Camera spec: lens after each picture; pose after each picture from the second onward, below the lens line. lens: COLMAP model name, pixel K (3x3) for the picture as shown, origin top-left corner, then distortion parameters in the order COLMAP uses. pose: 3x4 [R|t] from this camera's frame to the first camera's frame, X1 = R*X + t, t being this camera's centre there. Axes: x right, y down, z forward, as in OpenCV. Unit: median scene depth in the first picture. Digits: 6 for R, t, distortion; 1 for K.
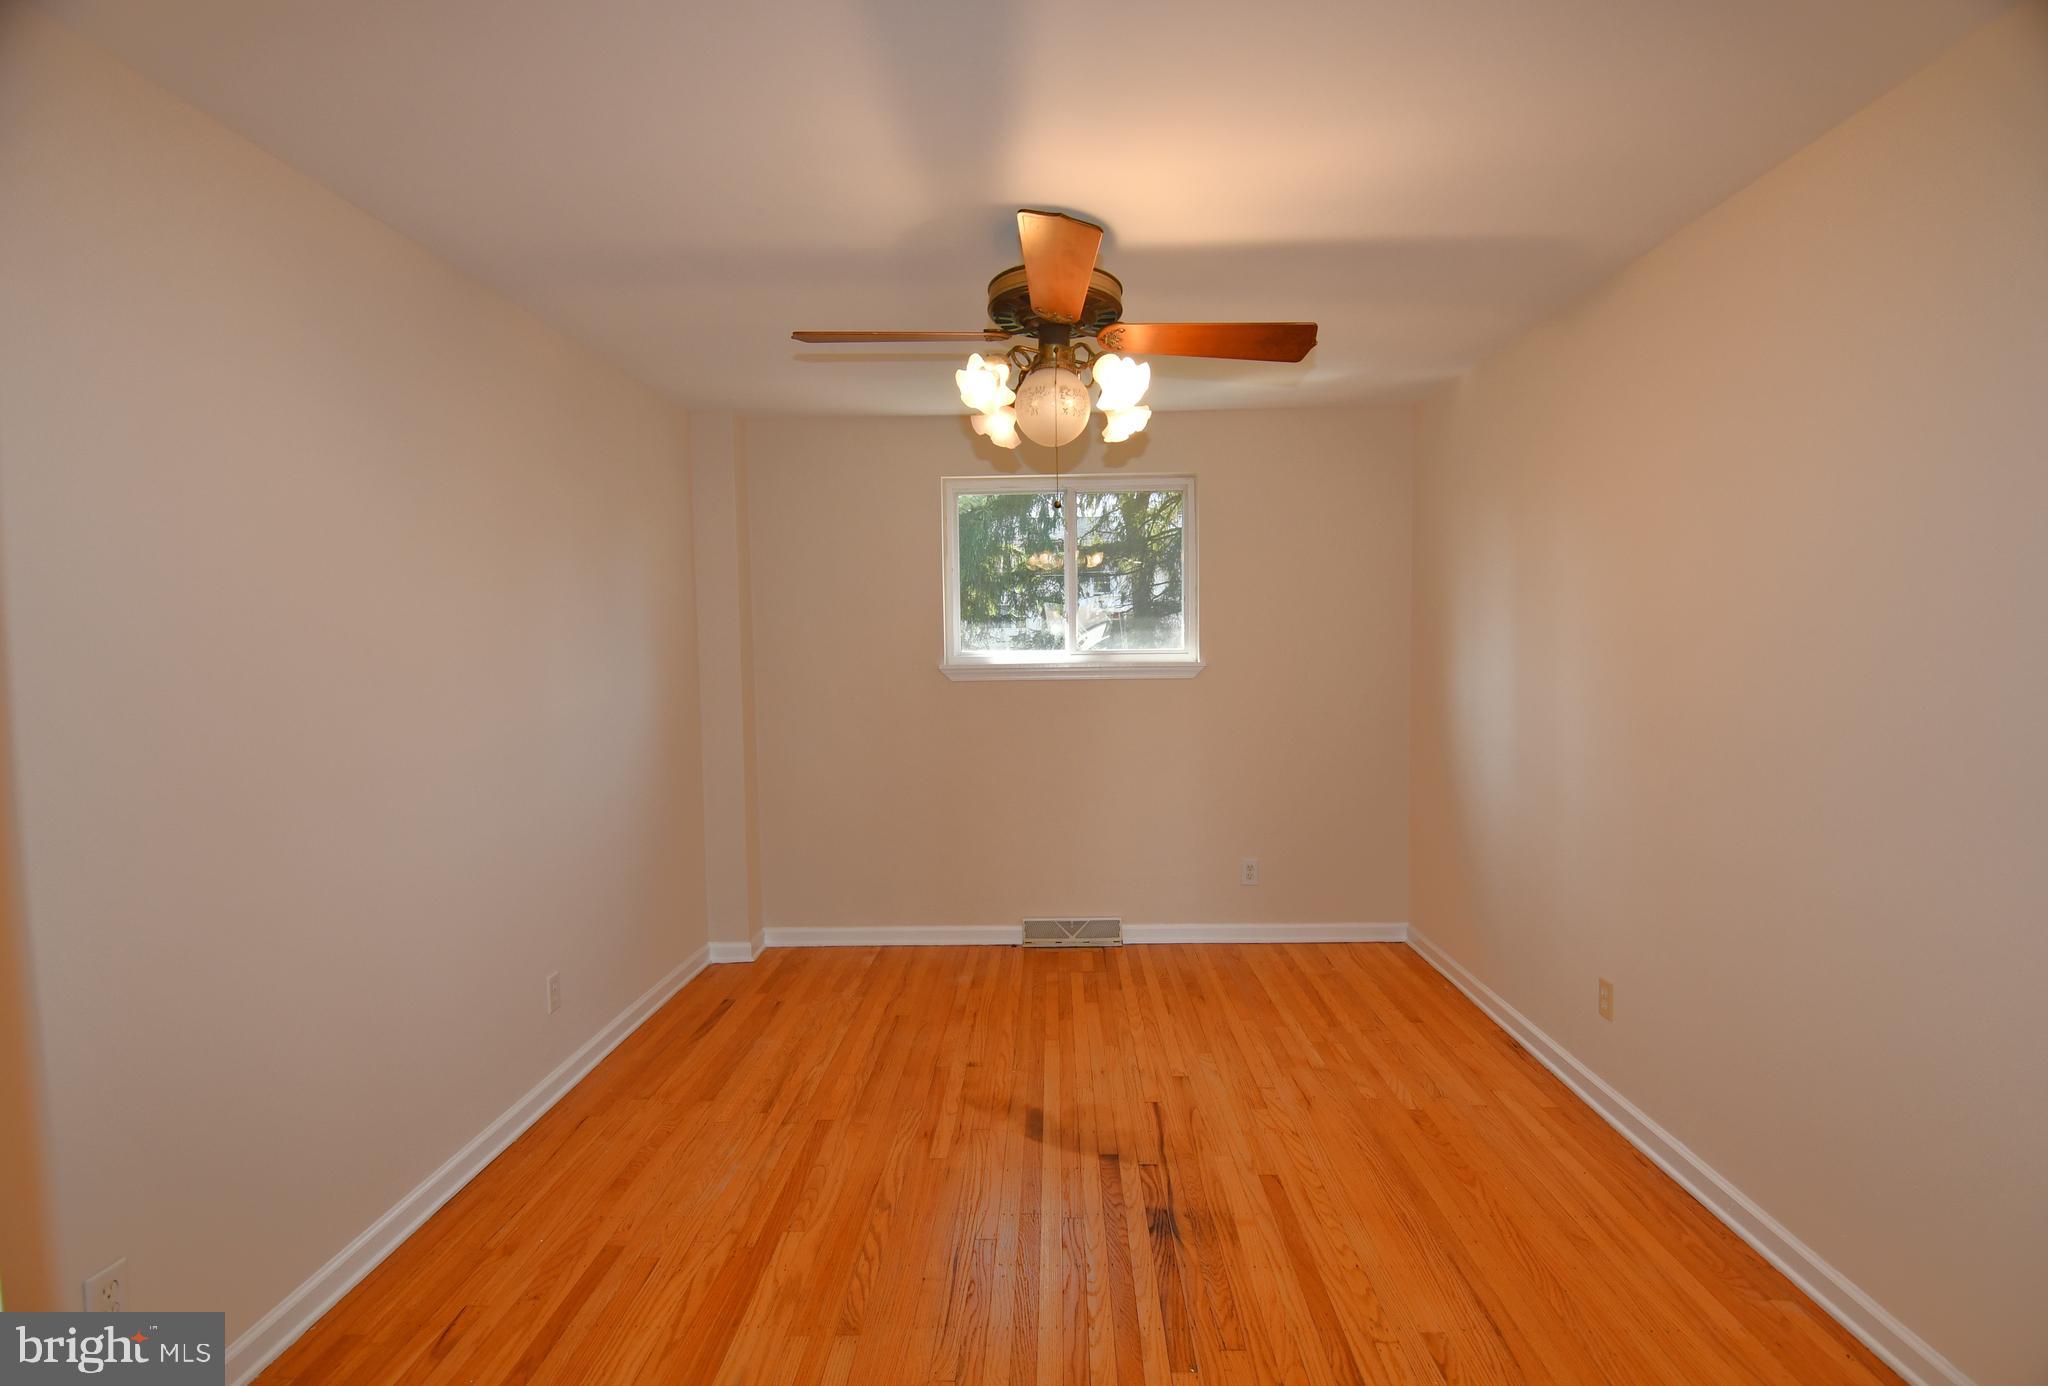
lens RADIAL K [[995.3, 0, 1029.5], [0, 995.3, 687.1], [0, 0, 1]] dist [-0.011536, -0.003465]
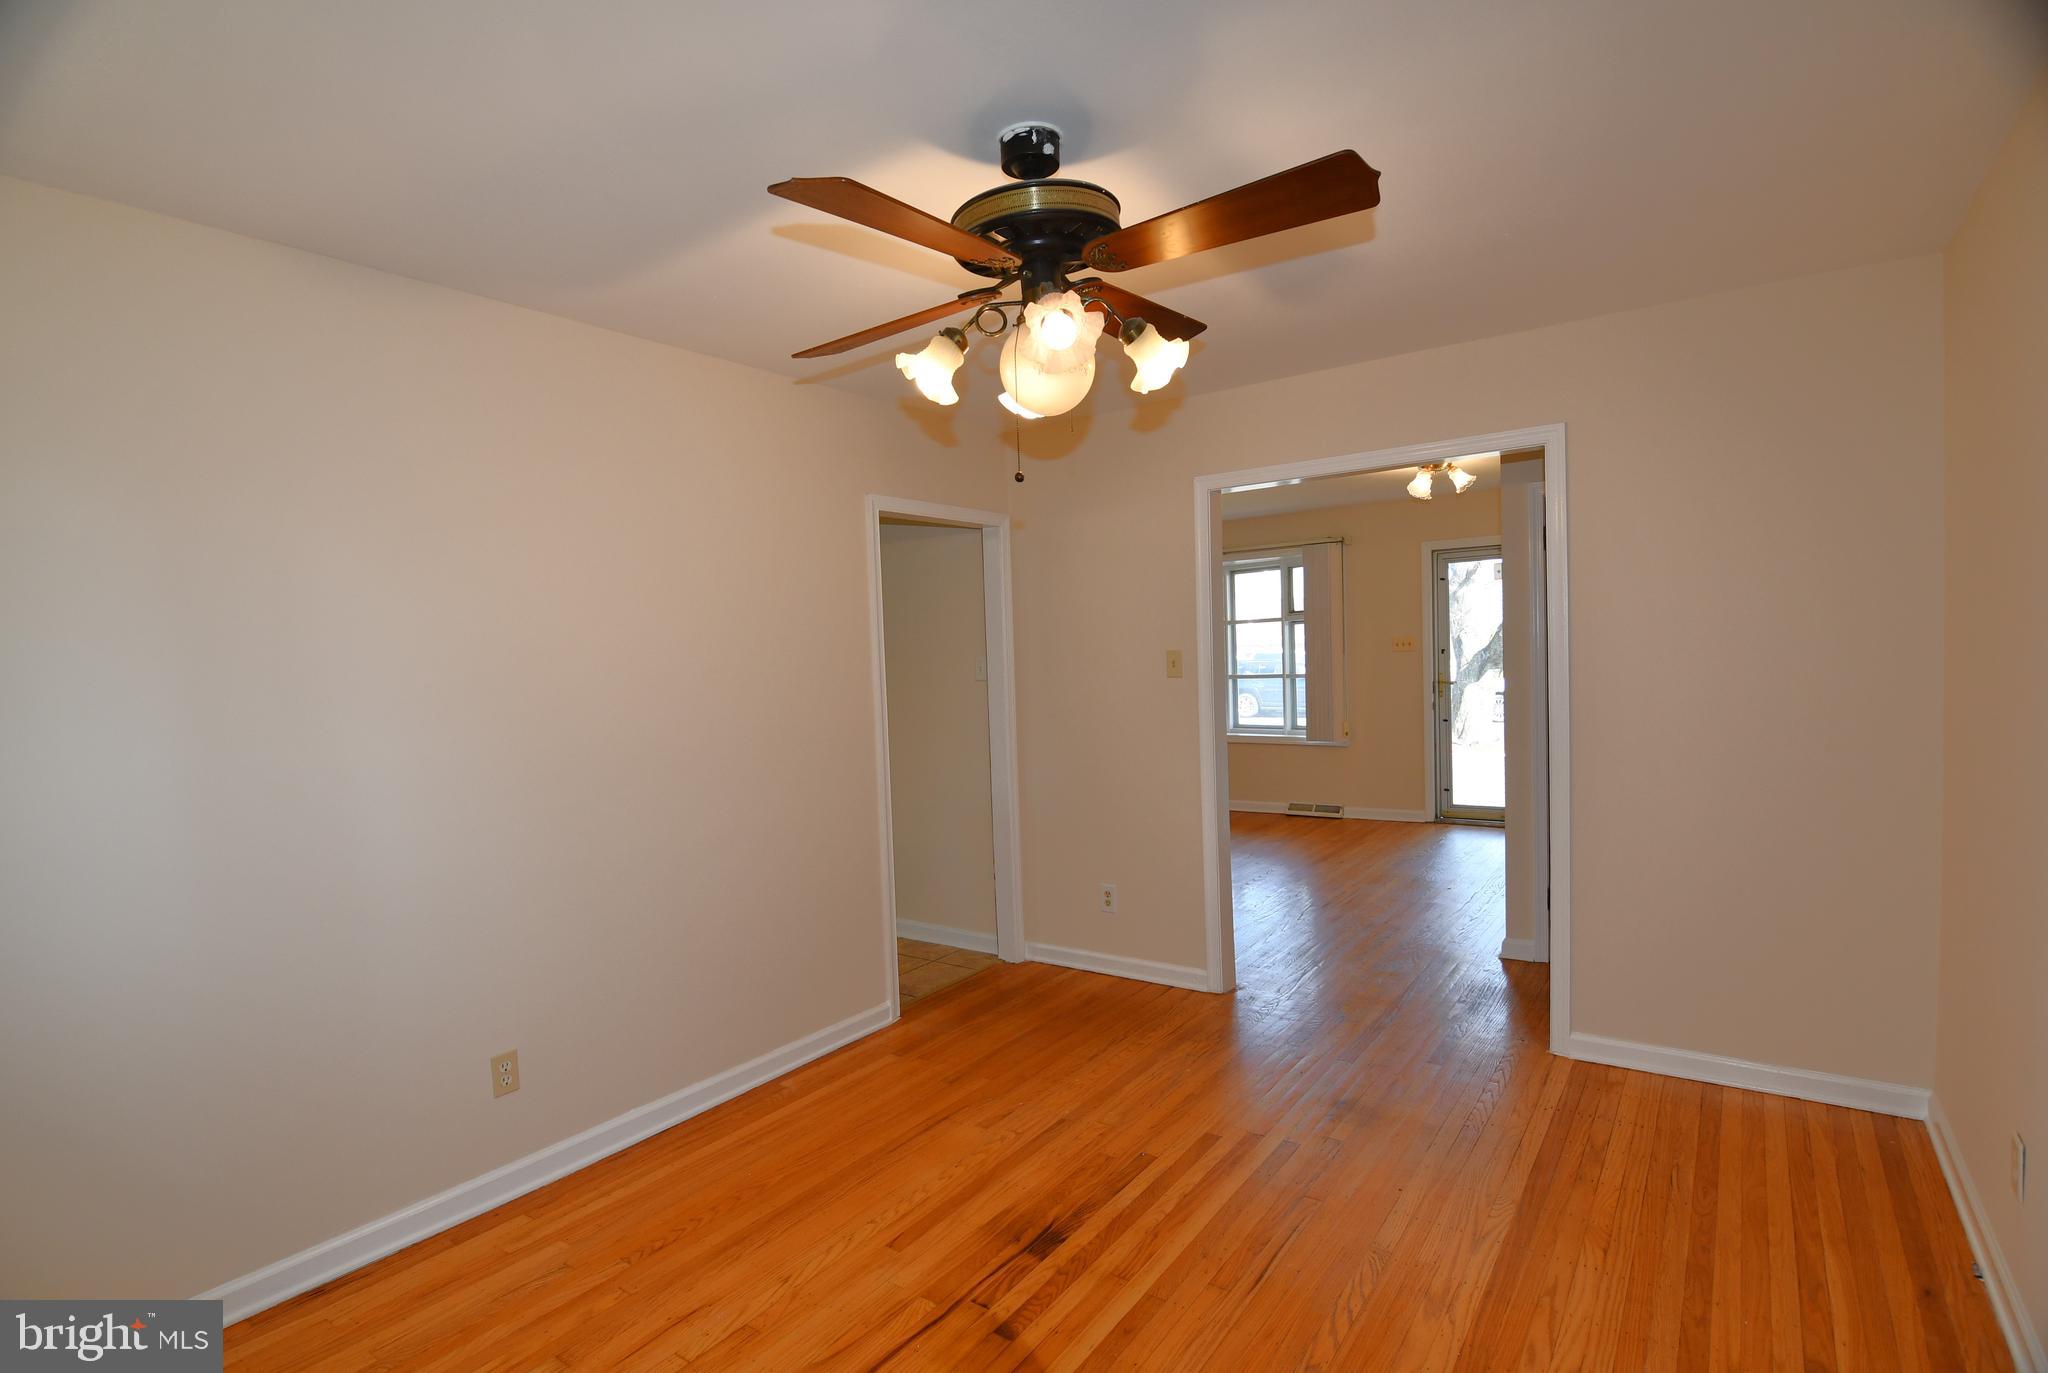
lens RADIAL K [[995.3, 0, 1033.4], [0, 995.3, 698.1], [0, 0, 1]] dist [-0.011536, -0.003465]
pose [[-0.829626, 0.019093, 0.557993, -0.434879], [0.071370, 0.994843, 0.072073, -0.079969], [-0.553739, 0.099618, -0.826710, 1.827412]]
